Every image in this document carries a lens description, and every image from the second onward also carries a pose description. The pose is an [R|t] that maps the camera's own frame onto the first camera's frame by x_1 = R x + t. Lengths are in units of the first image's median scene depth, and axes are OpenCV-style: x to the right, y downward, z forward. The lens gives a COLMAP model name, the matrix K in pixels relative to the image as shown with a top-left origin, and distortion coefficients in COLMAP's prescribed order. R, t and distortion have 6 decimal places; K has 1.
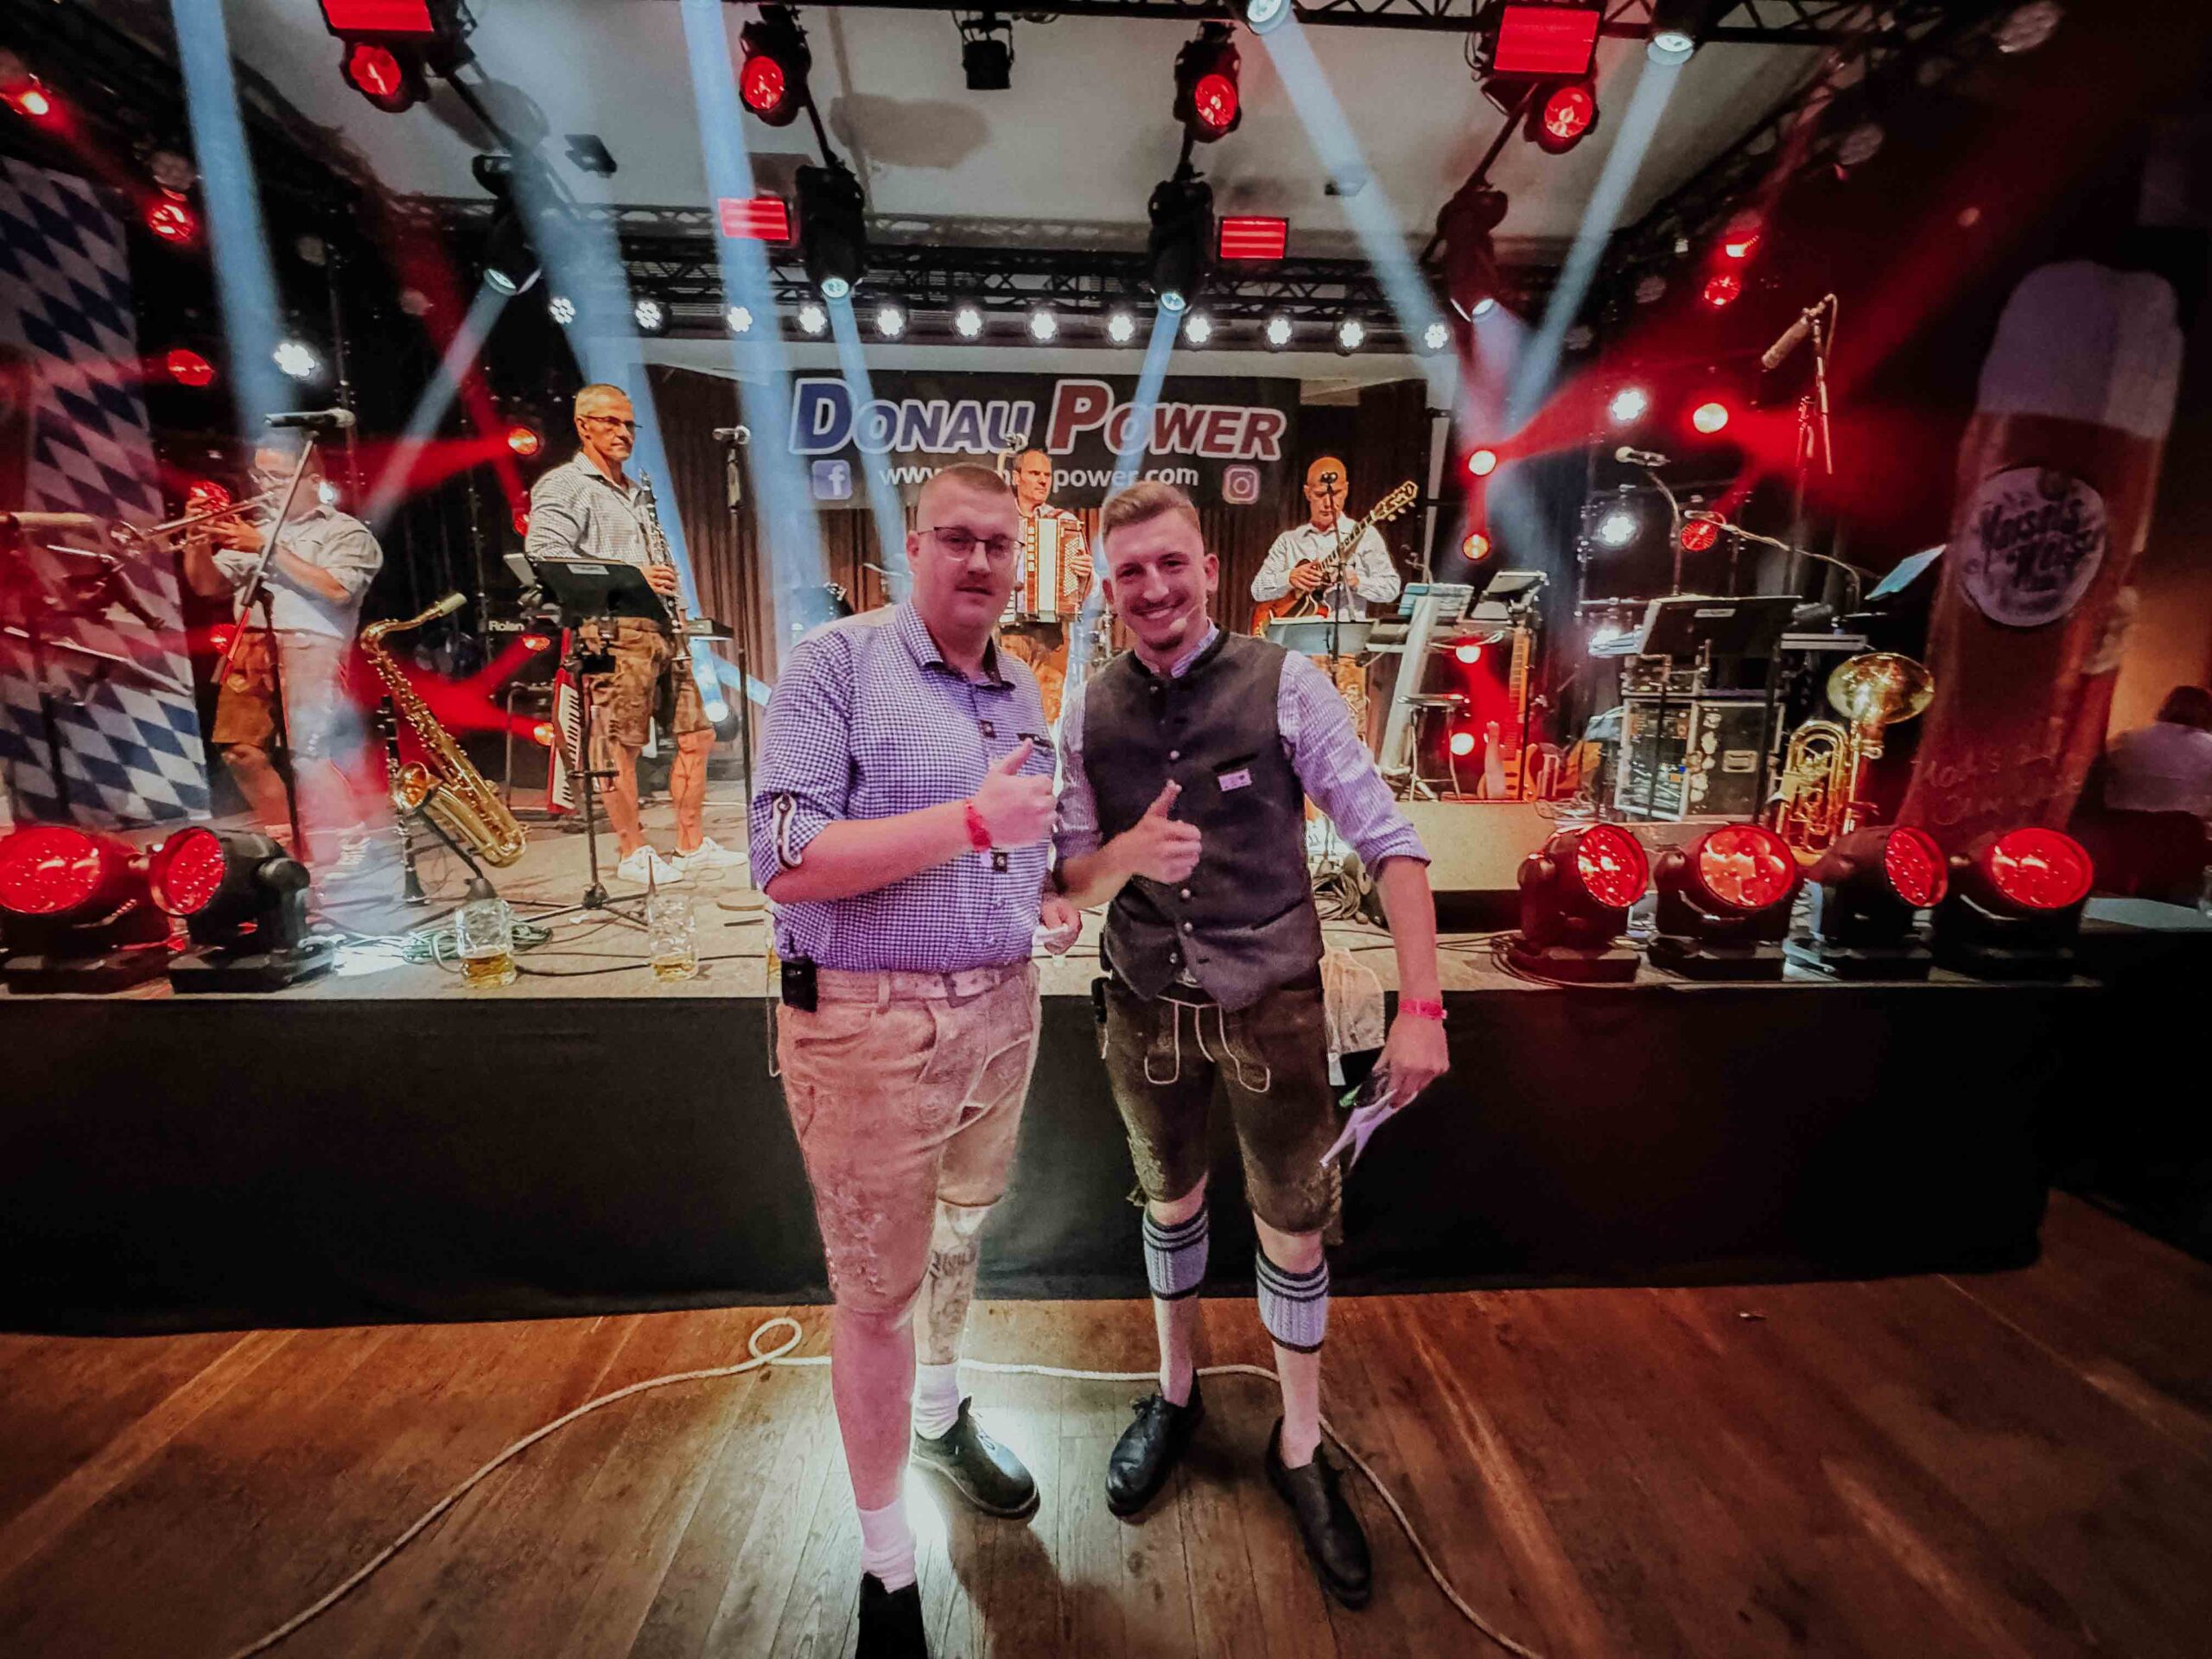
lens RADIAL K [[884.8, 0, 1104.3], [0, 884.8, 827.9], [0, 0, 1]] dist [-0.002937, 0.000282]
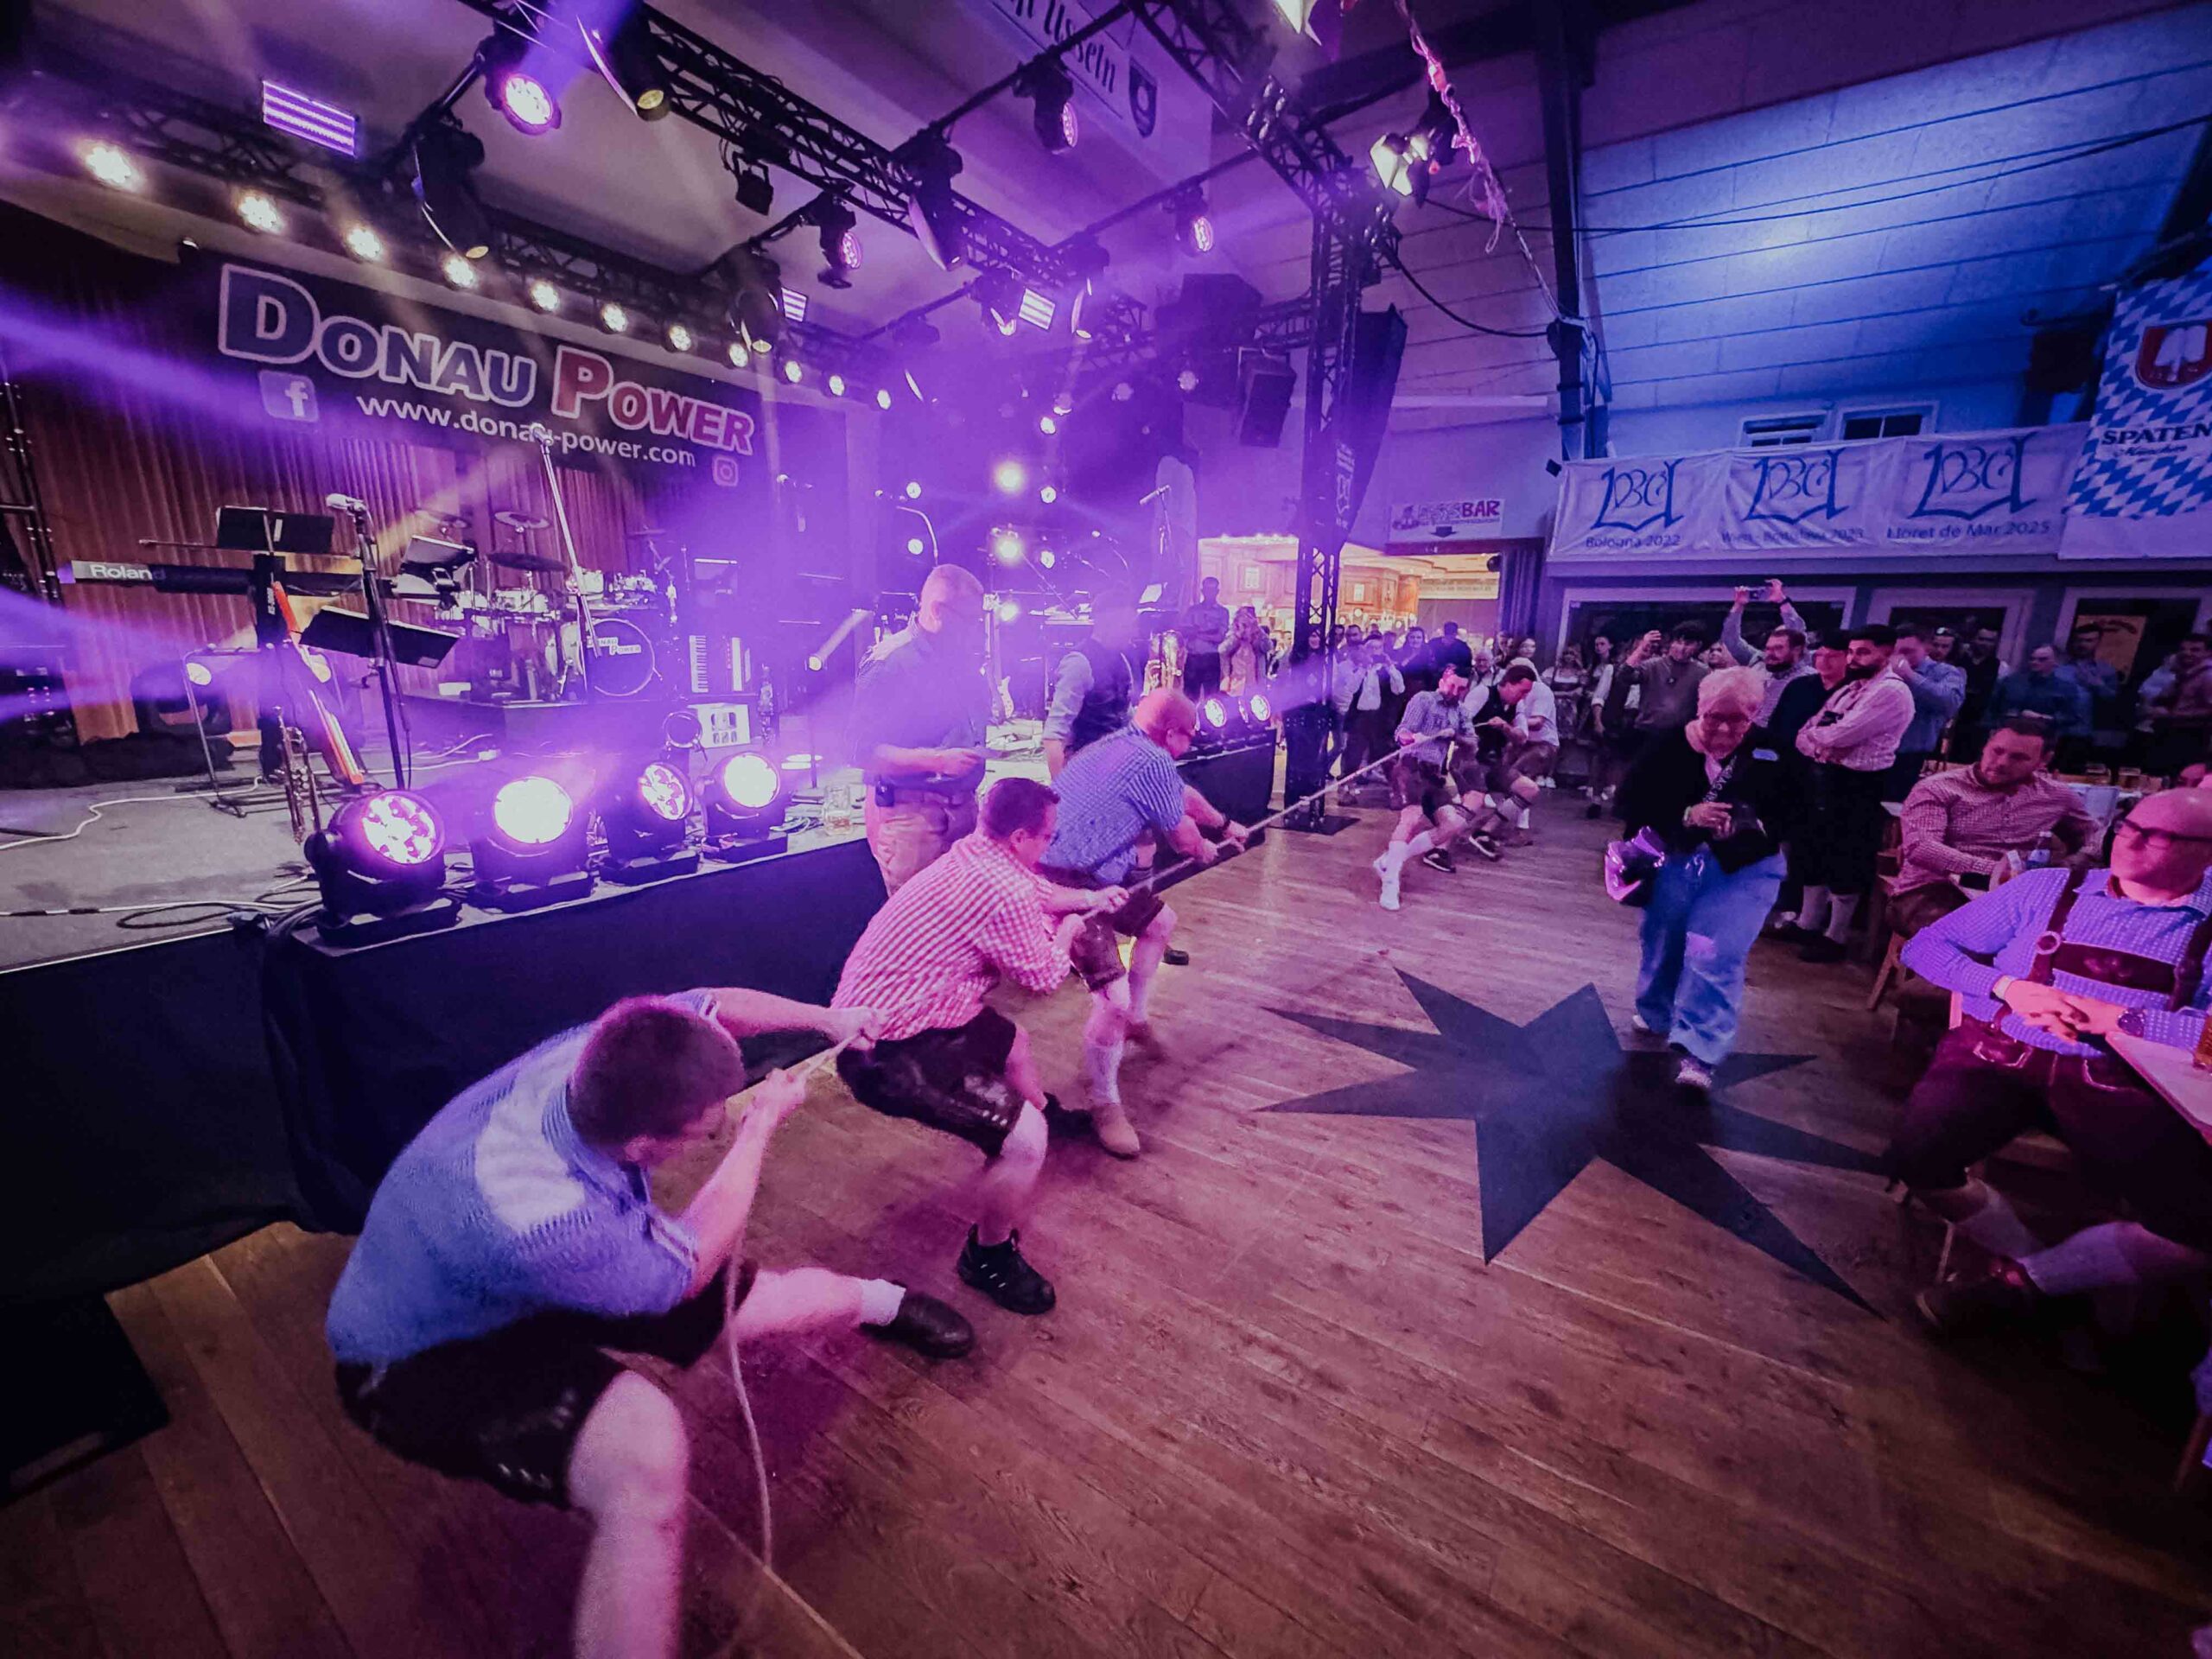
lens RADIAL K [[884.8, 0, 1104.6], [0, 884.8, 829.2], [0, 0, 1]] dist [-0.002937, 0.000282]
pose [[0.590460, -0.170425, 0.788868, -0.629996], [0.116120, 0.985220, 0.125930, 0.003117], [-0.798670, 0.017247, 0.601523, -0.146499]]
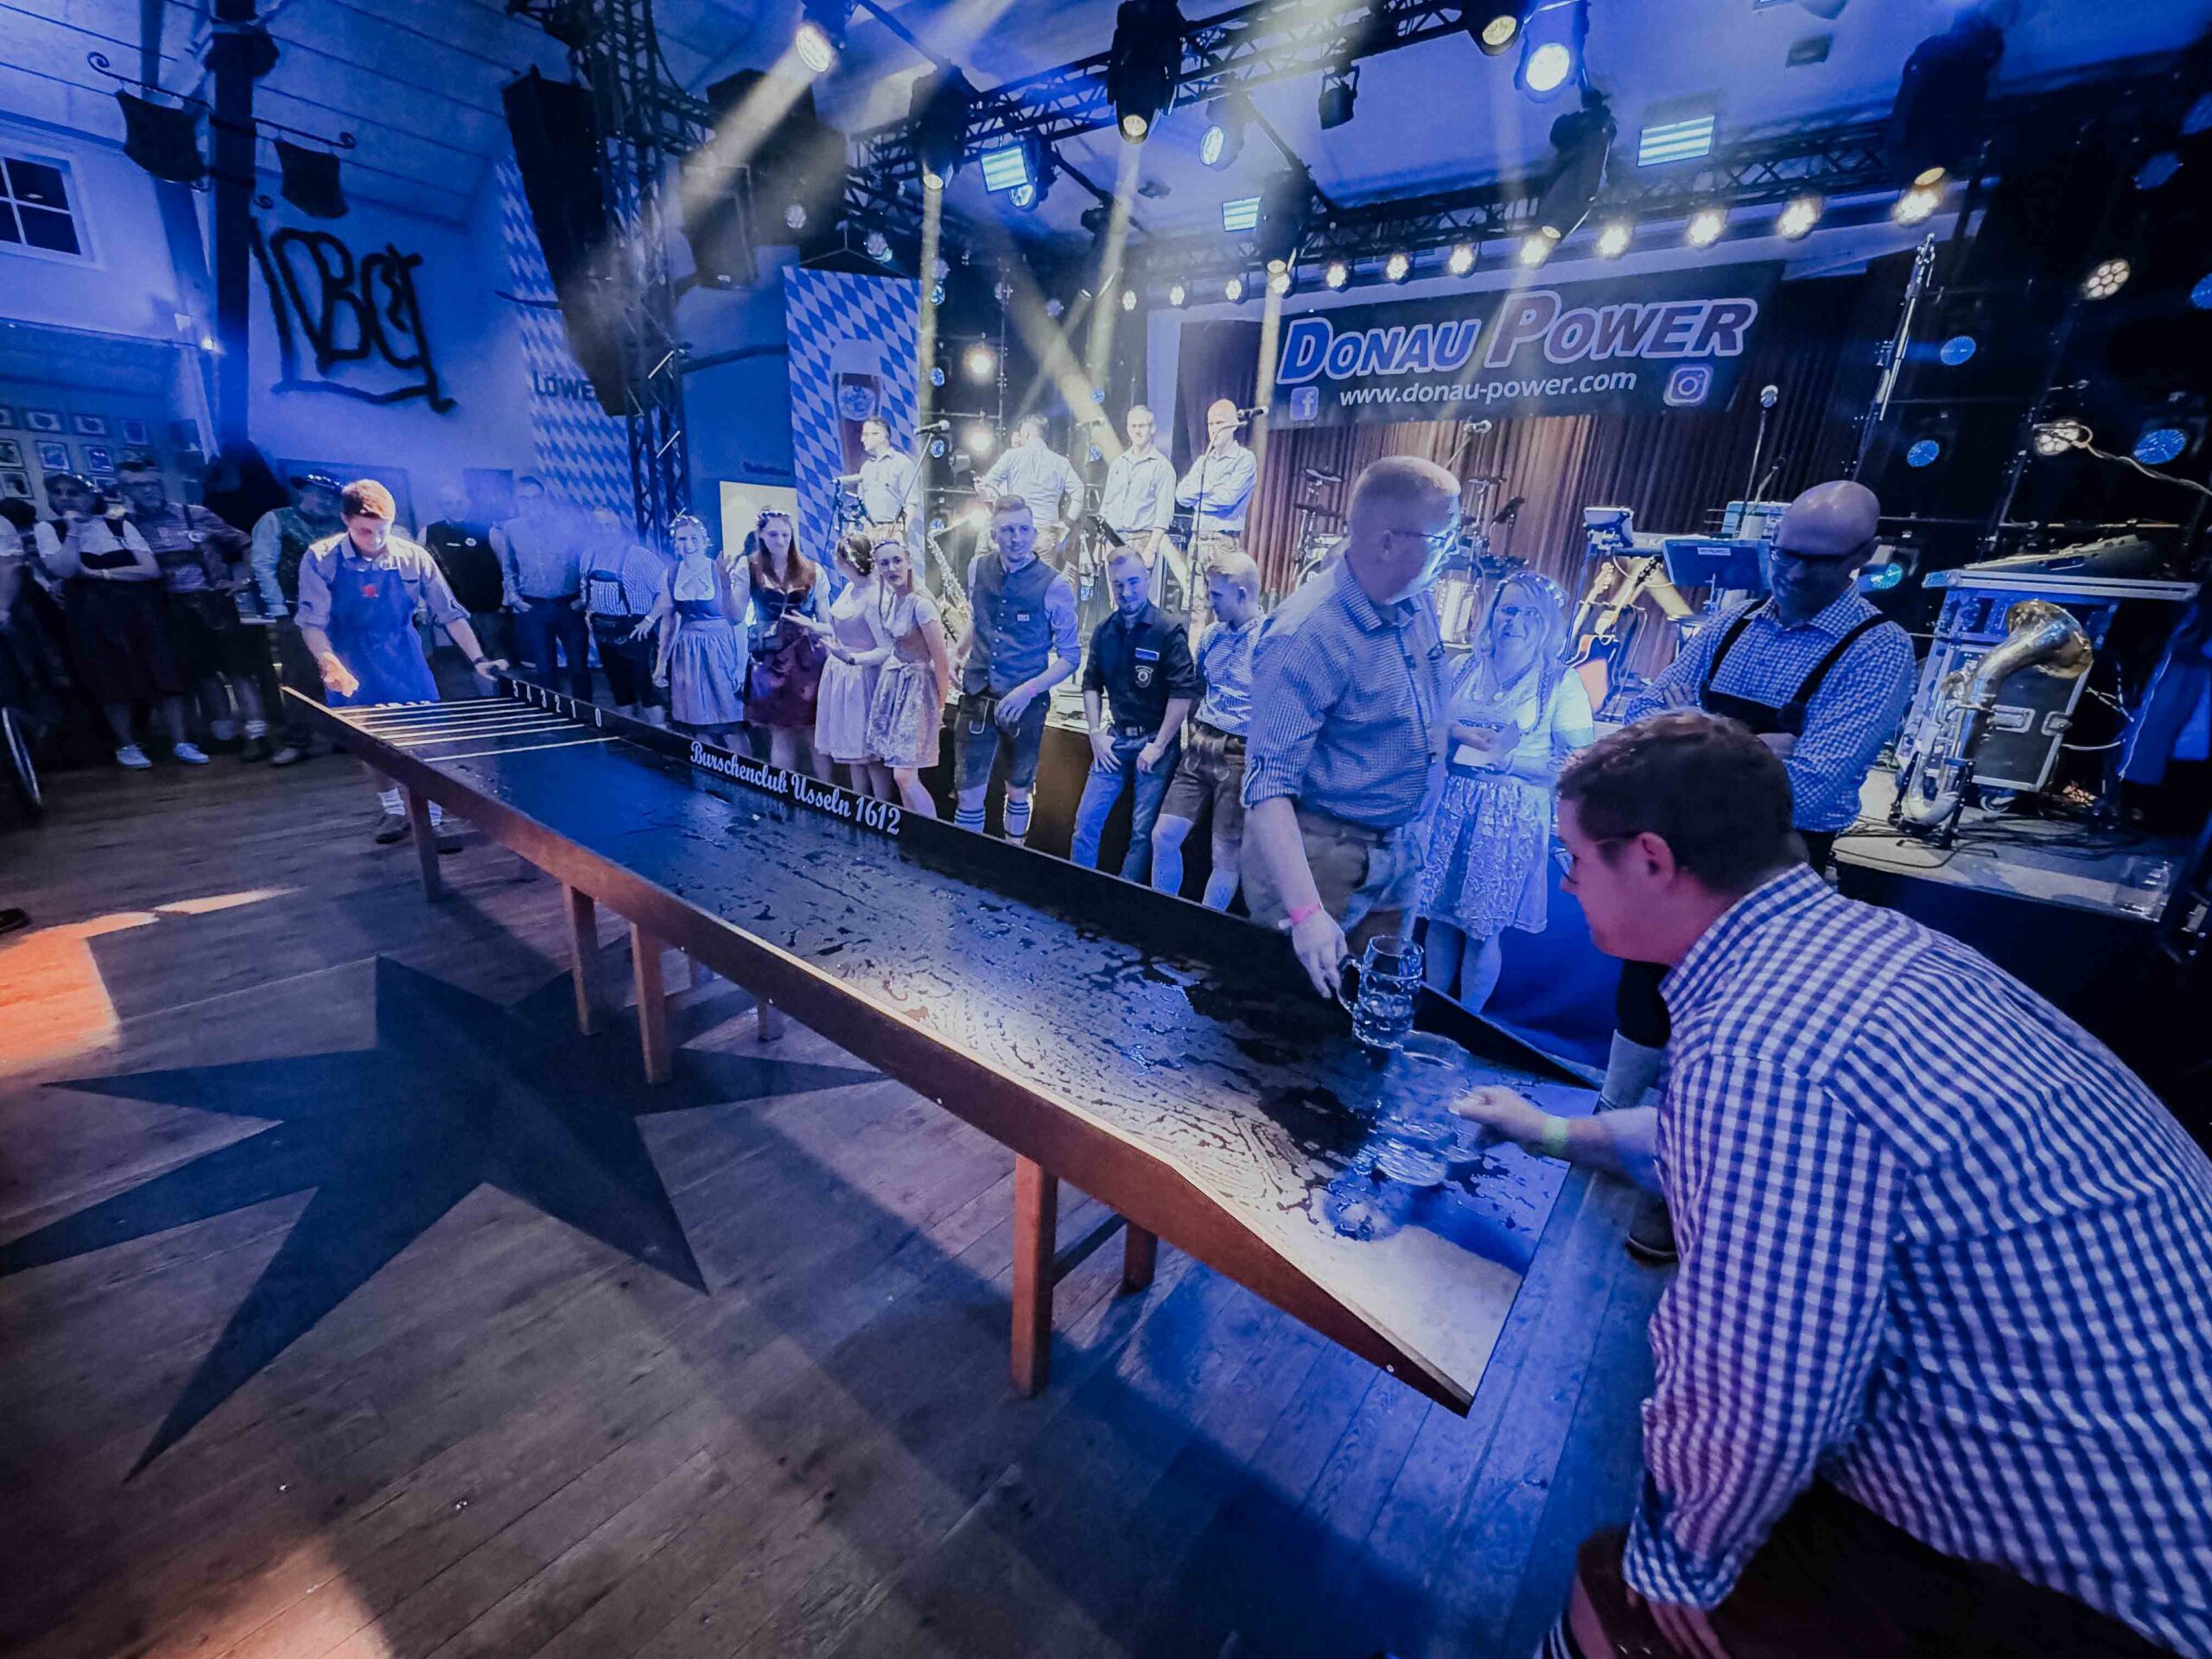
lens RADIAL K [[884.8, 0, 1109.9], [0, 884.8, 825.4], [0, 0, 1]] dist [-0.002937, 0.000282]
pose [[0.765021, 0.231388, -0.601001, 0.395292], [-0.157155, 0.972086, 0.174214, 0.010927], [0.624536, -0.038827, 0.780030, -0.178179]]
